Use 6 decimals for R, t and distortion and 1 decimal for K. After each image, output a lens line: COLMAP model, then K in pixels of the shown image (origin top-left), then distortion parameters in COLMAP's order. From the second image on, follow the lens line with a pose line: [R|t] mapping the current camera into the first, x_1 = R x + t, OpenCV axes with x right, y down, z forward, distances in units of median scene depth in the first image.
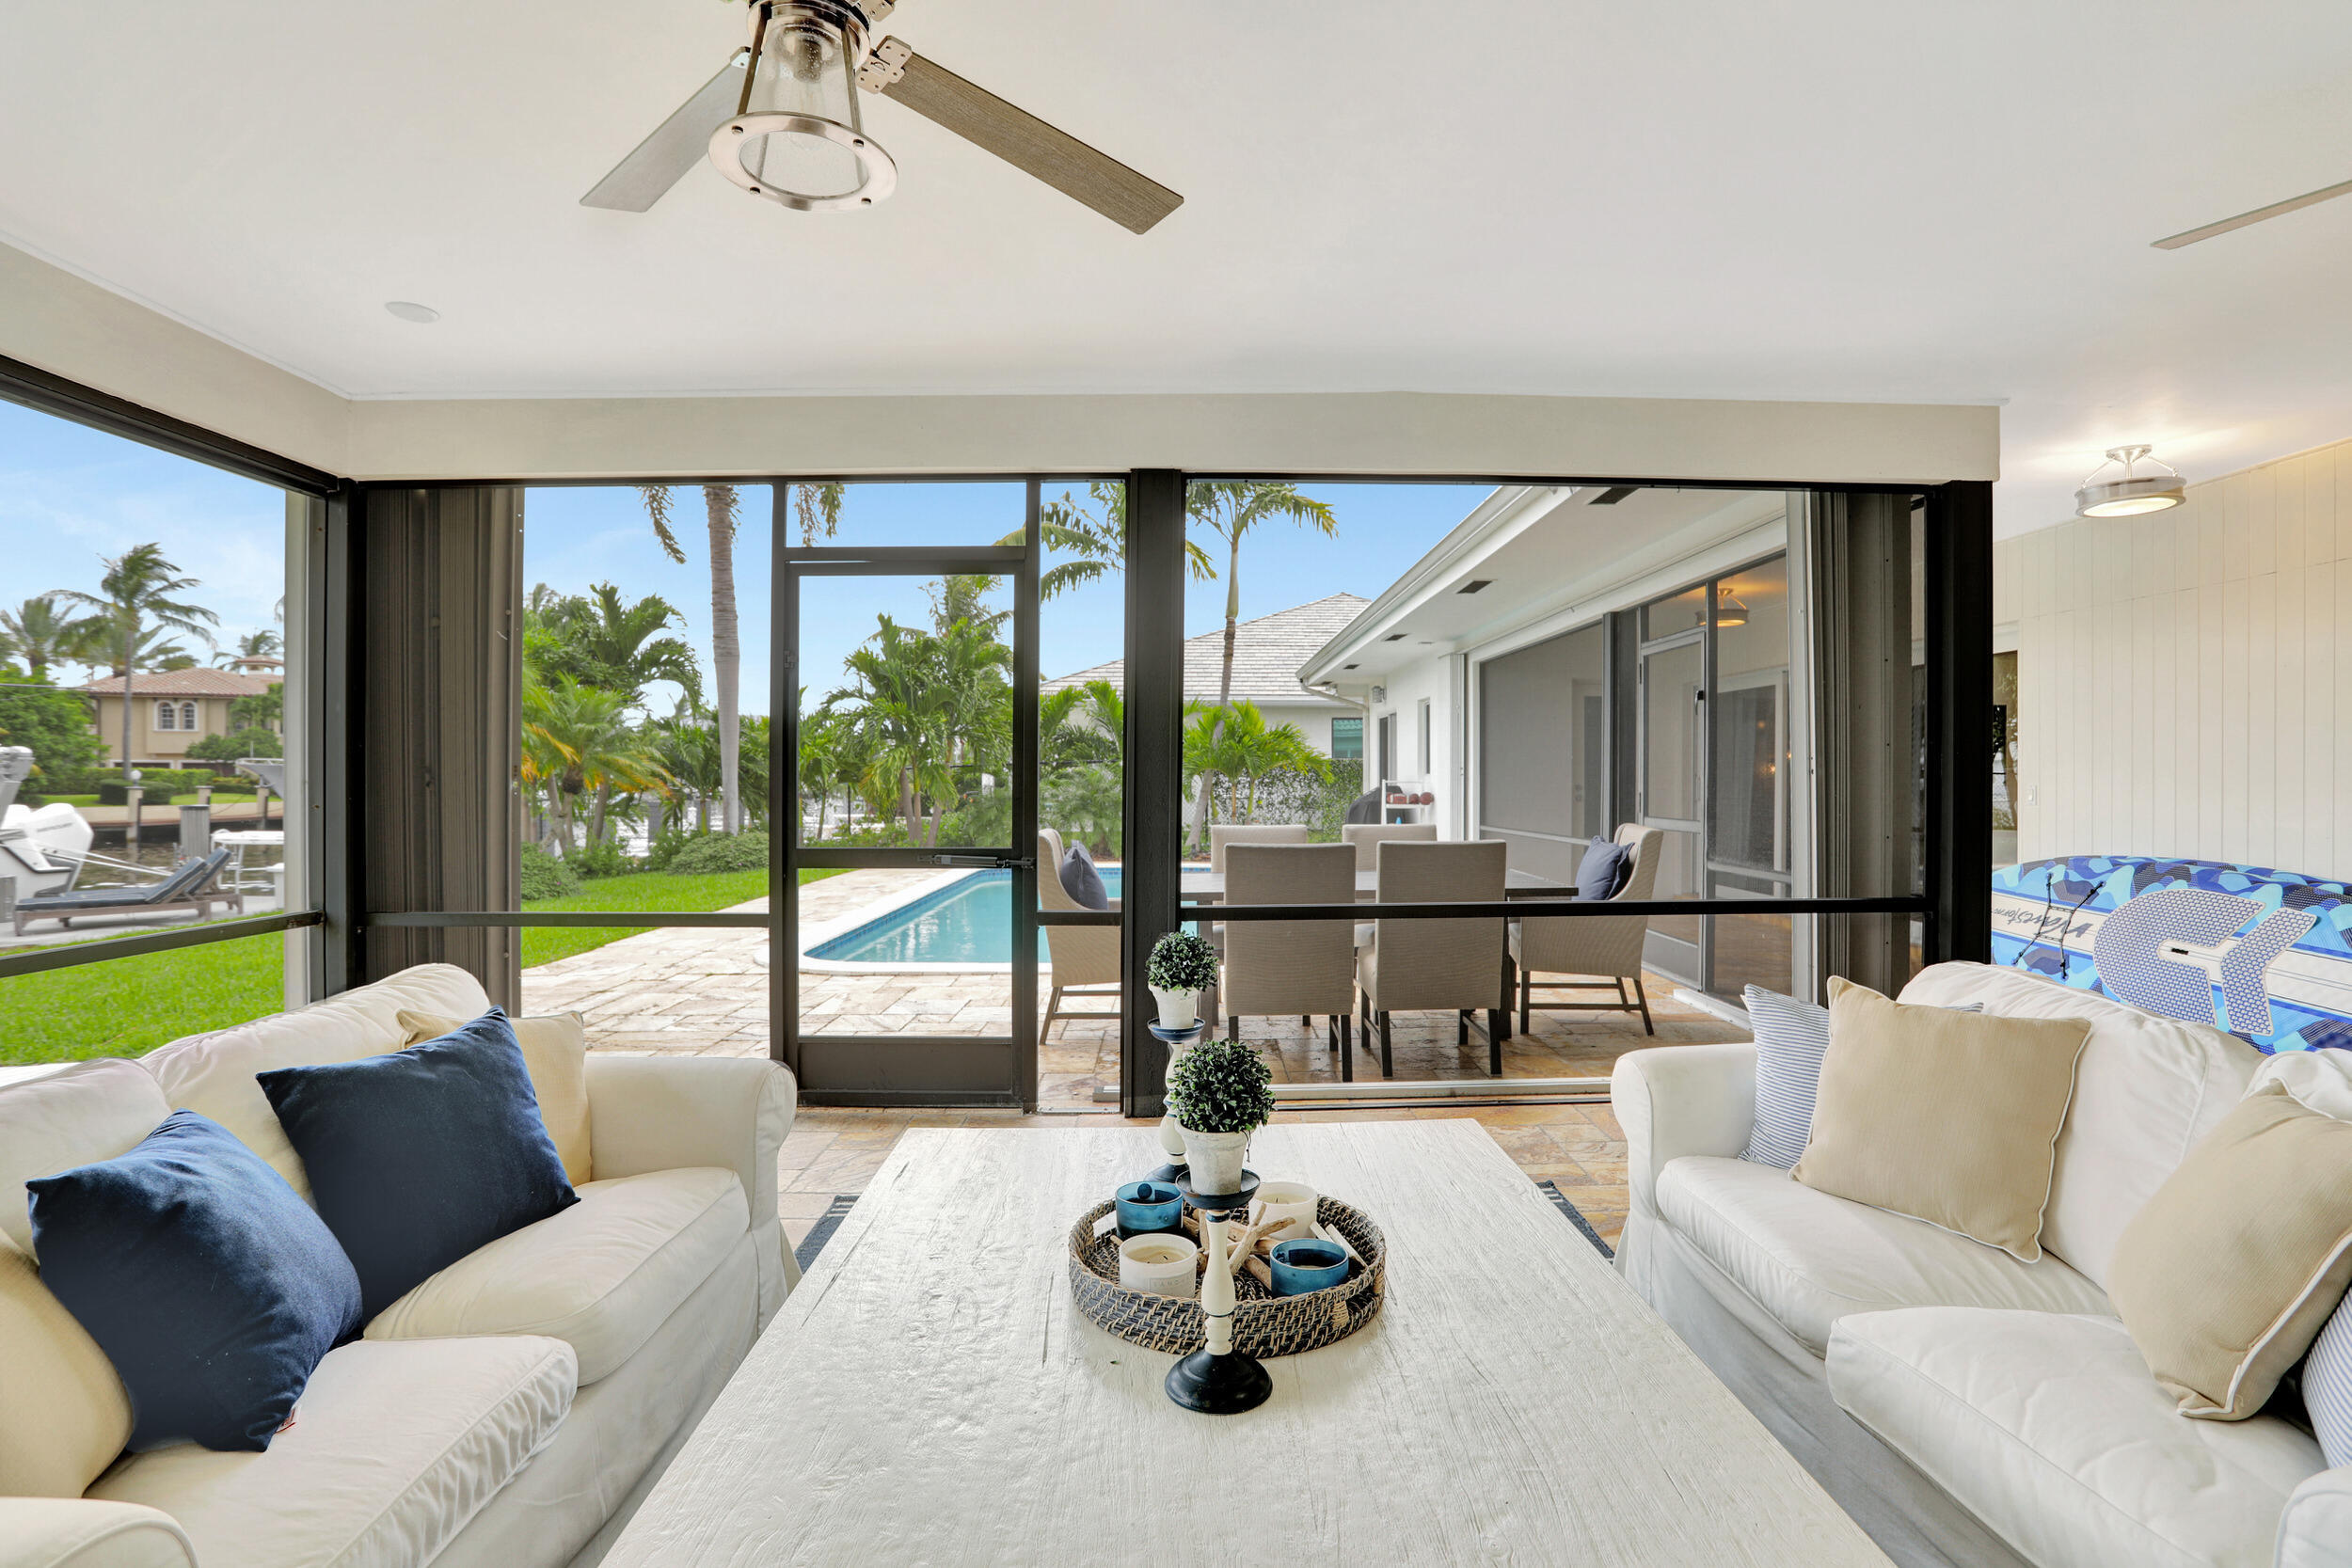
lens RADIAL K [[1161.9, 0, 1172.0], [0, 1161.9, 784.9], [0, 0, 1]] dist [-0.034373, 0.000889]
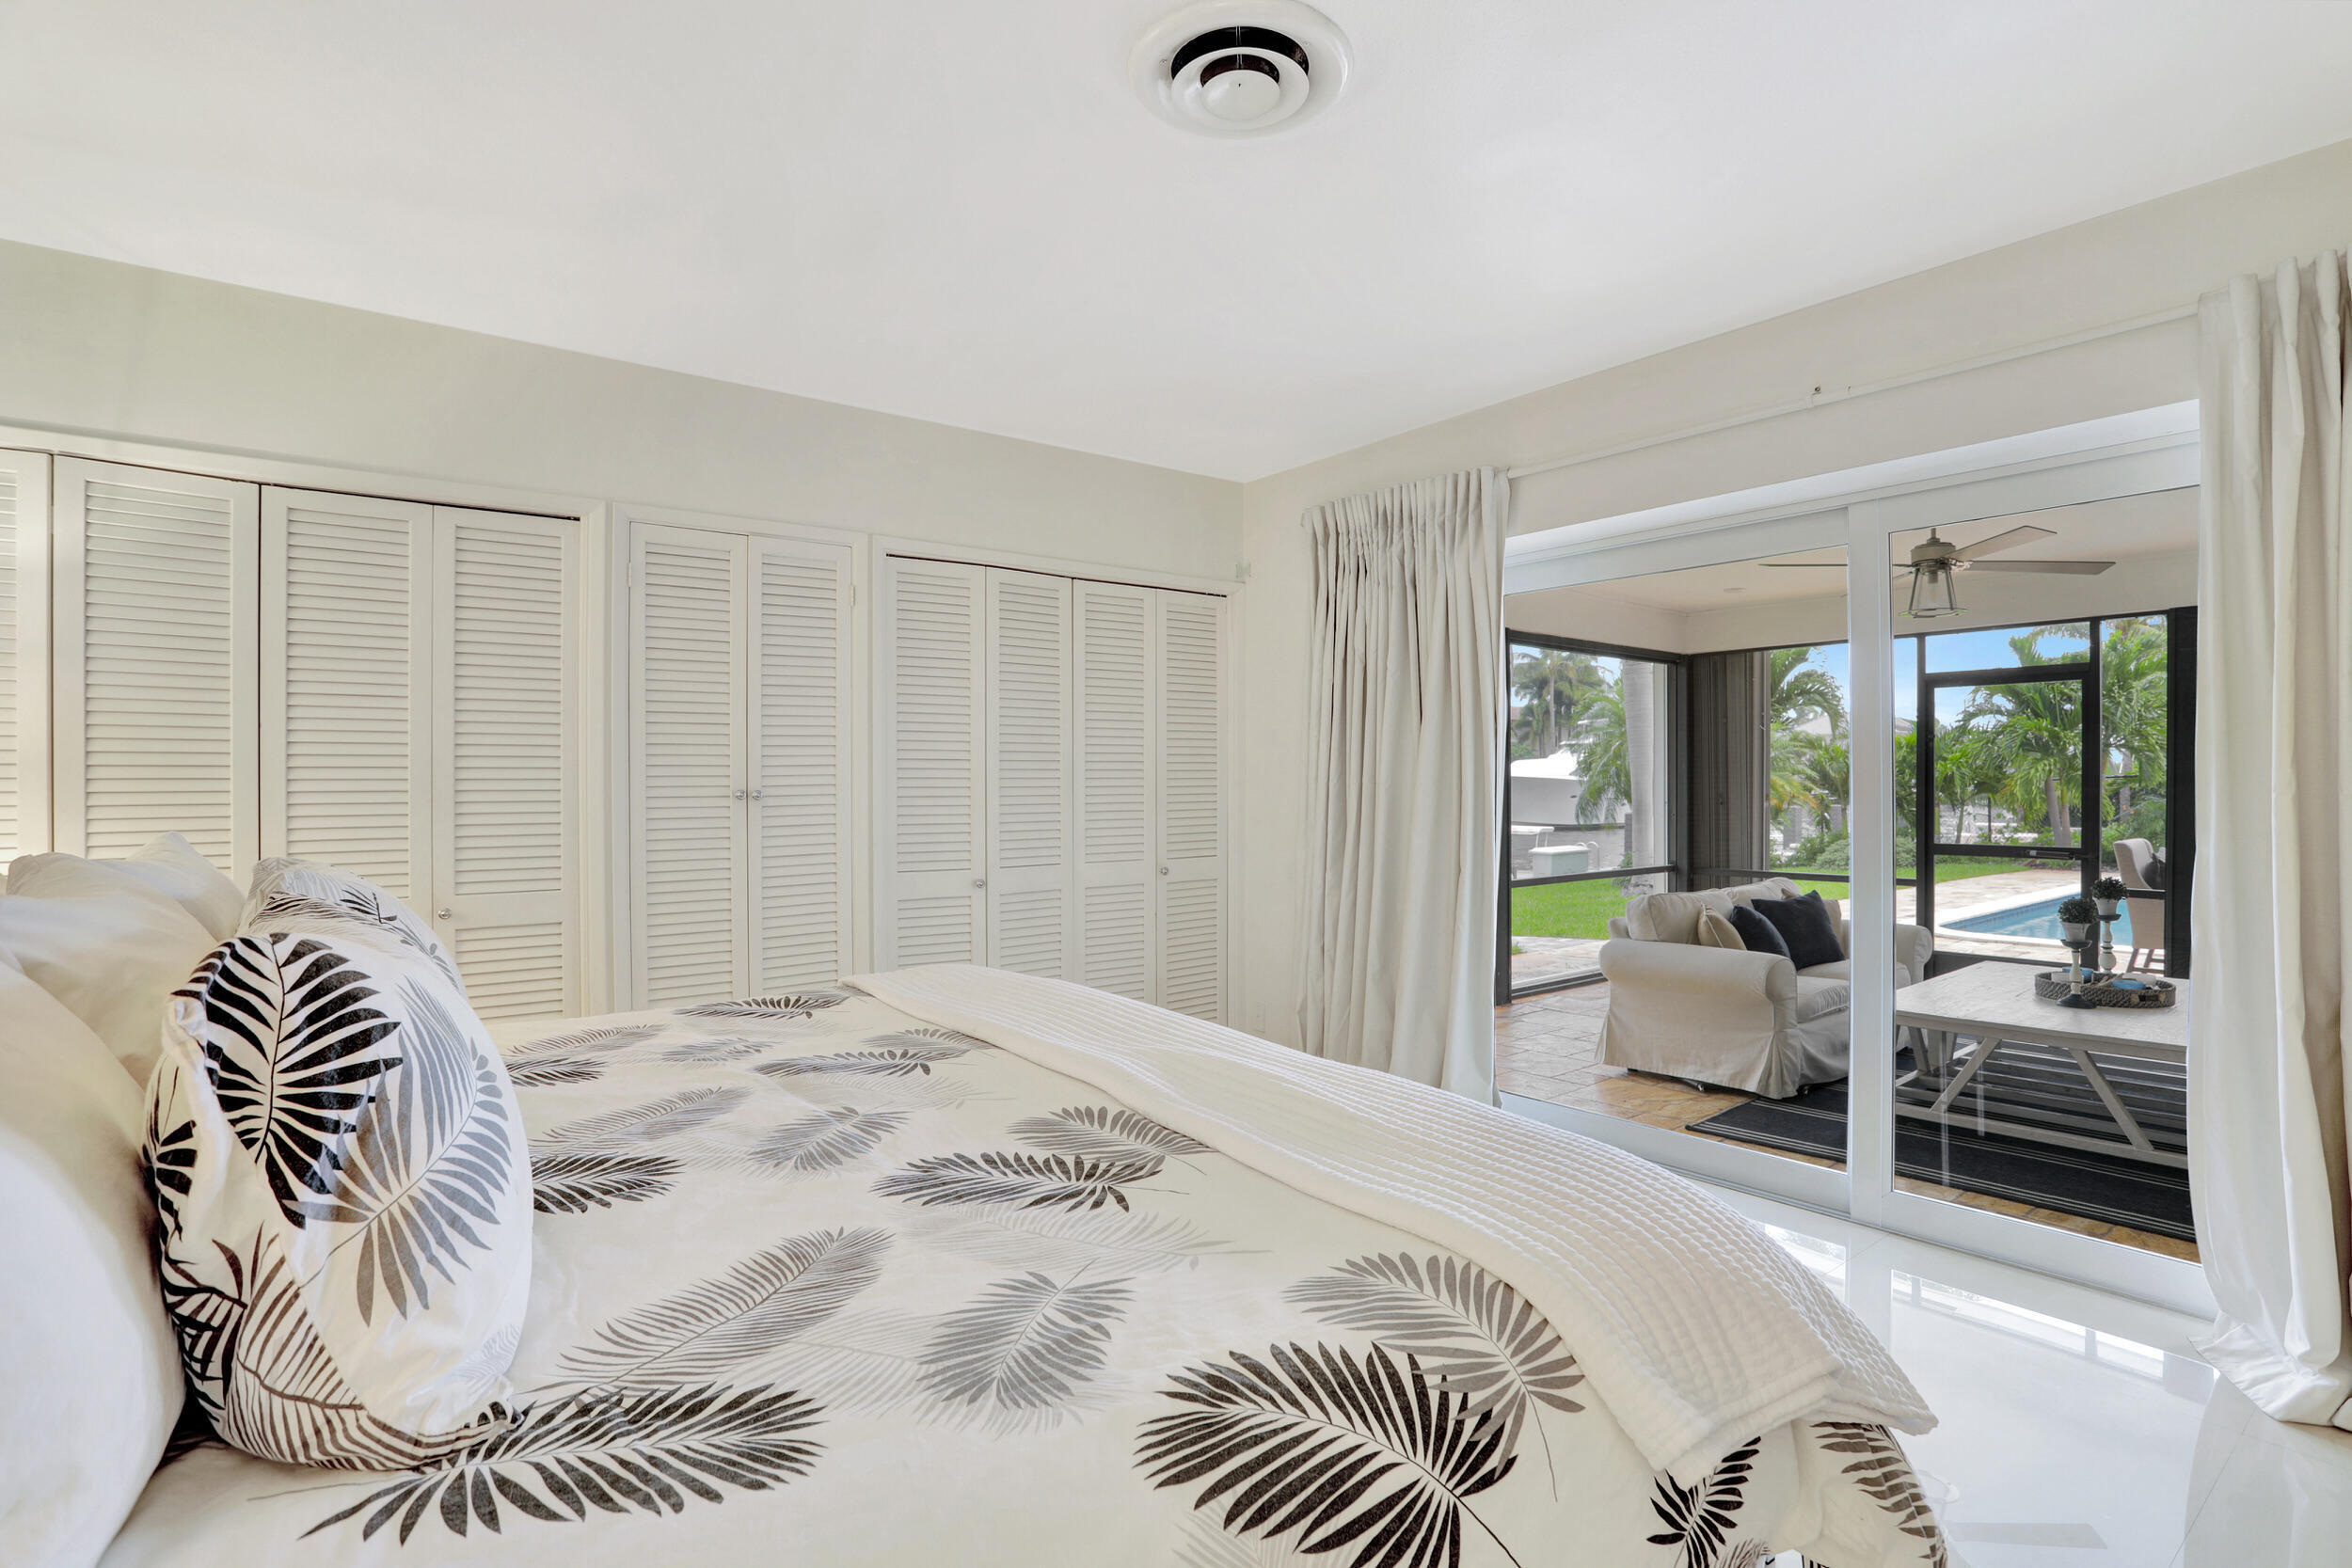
lens RADIAL K [[1161.9, 0, 1172.0], [0, 1161.9, 784.9], [0, 0, 1]] dist [-0.034373, 0.000889]
pose [[0.620909, -0.000308, -0.783882, 0.093074], [-0.001581, 0.999997, -0.001645, -0.008272], [0.783881, 0.002261, 0.620907, -0.285972]]
